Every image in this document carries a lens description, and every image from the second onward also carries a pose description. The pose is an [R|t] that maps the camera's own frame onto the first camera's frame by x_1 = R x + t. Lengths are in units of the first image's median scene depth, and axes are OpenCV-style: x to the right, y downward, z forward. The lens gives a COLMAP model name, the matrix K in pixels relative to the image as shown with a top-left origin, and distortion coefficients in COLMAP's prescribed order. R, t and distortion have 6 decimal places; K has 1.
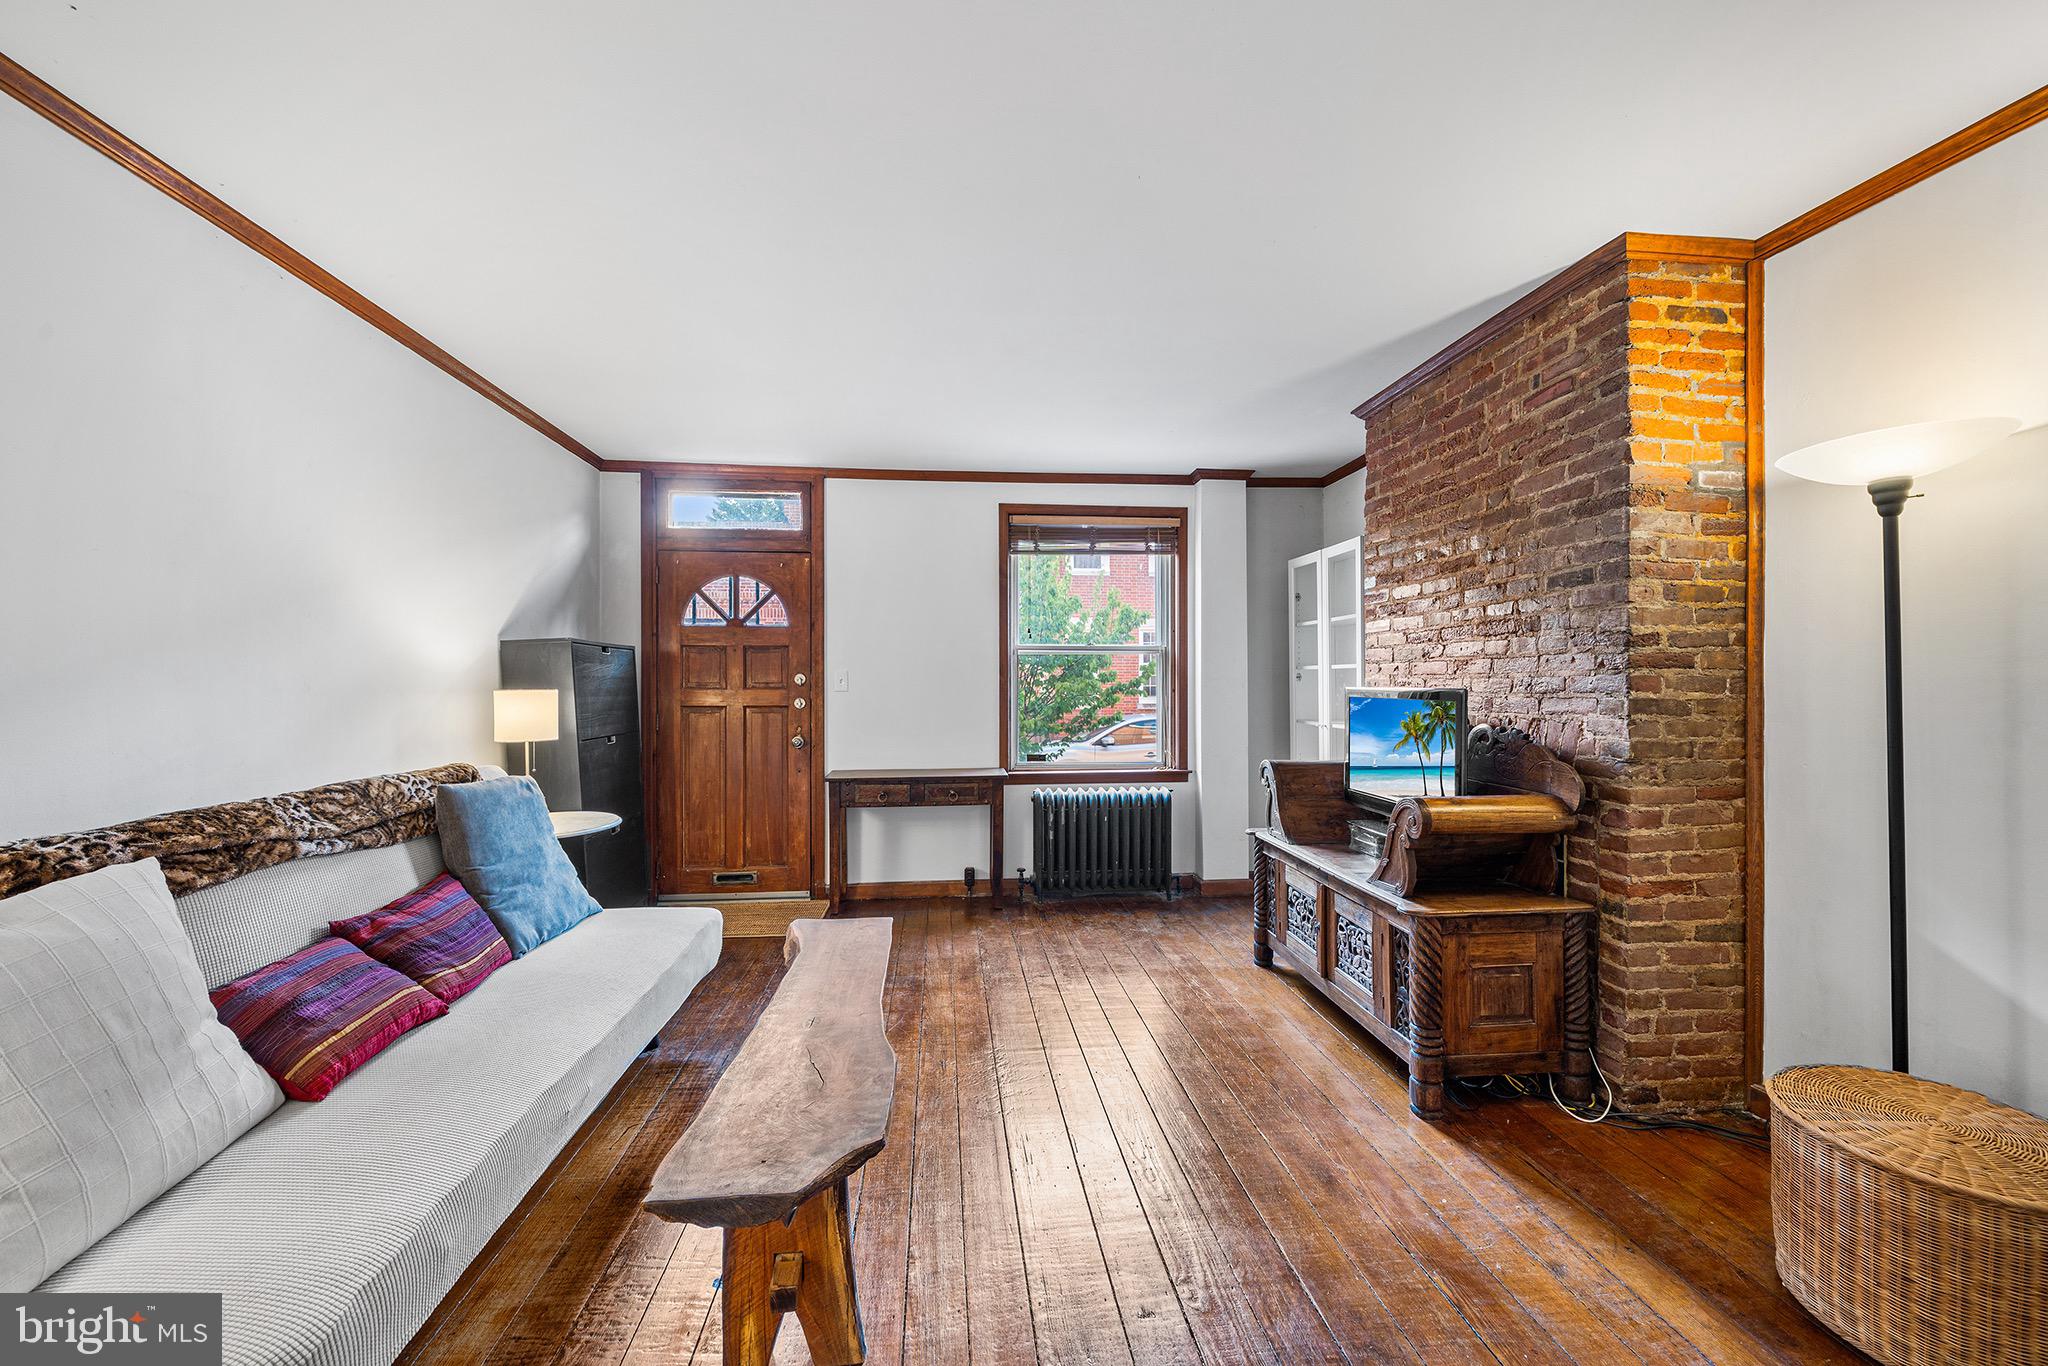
lens RADIAL K [[762.0, 0, 1020.3], [0, 762.0, 681.9], [0, 0, 1]] dist [-0.000715, -0.000179]
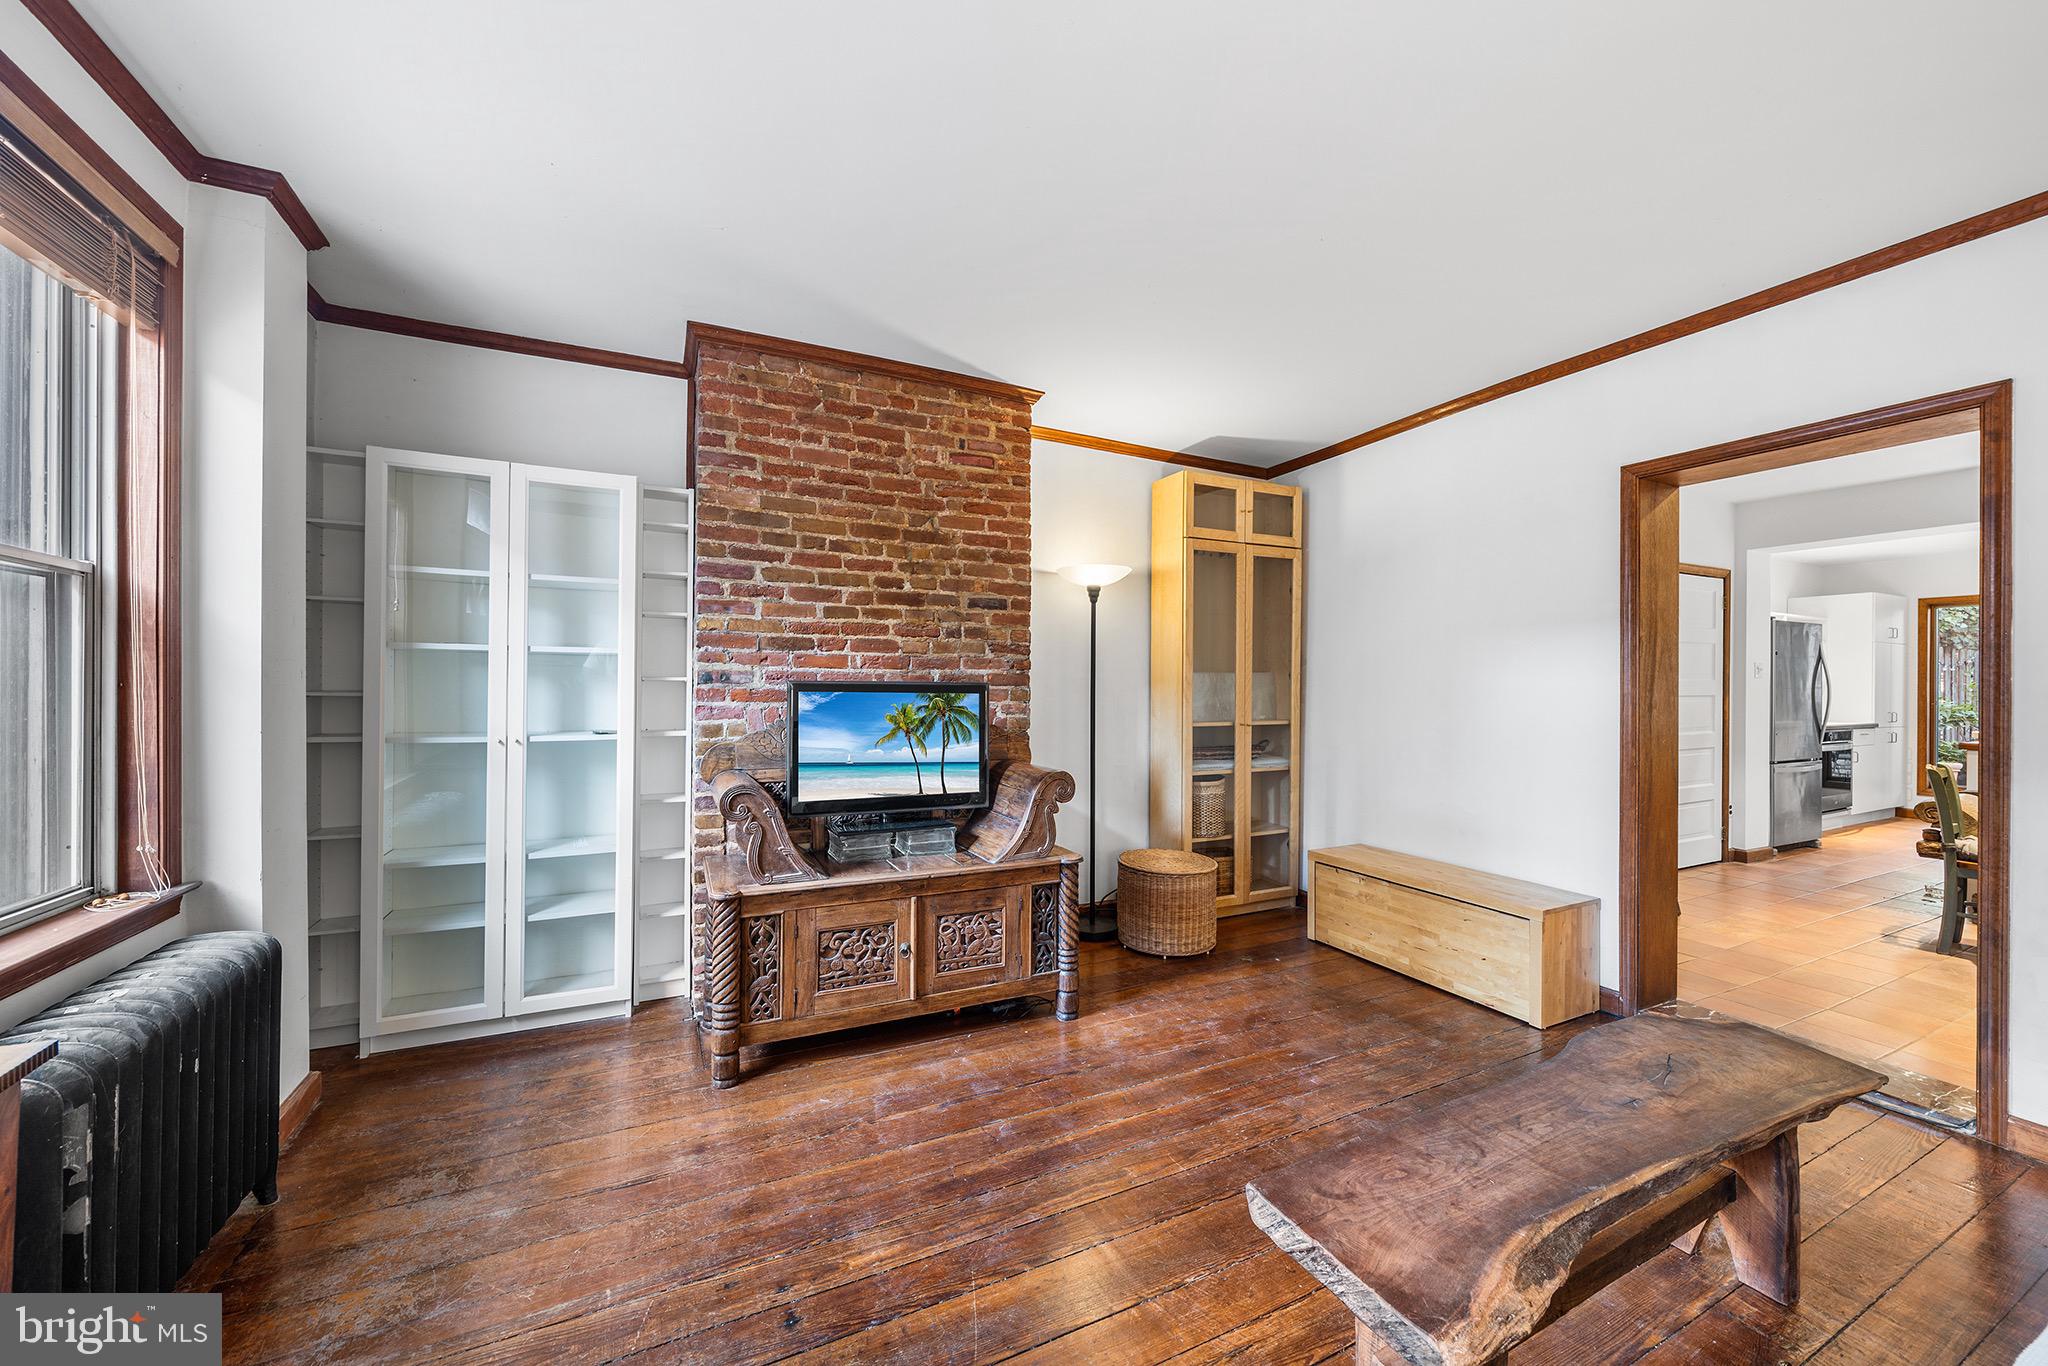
lens RADIAL K [[762.0, 0, 1021.4], [0, 762.0, 682.4], [0, 0, 1]] dist [-0.000715, -0.000179]
pose [[-0.336218, -0.000205, 0.941784, -0.567550], [-0.009740, 0.999947, -0.003260, 0.011478], [-0.941734, -0.010269, -0.336202, 1.330451]]
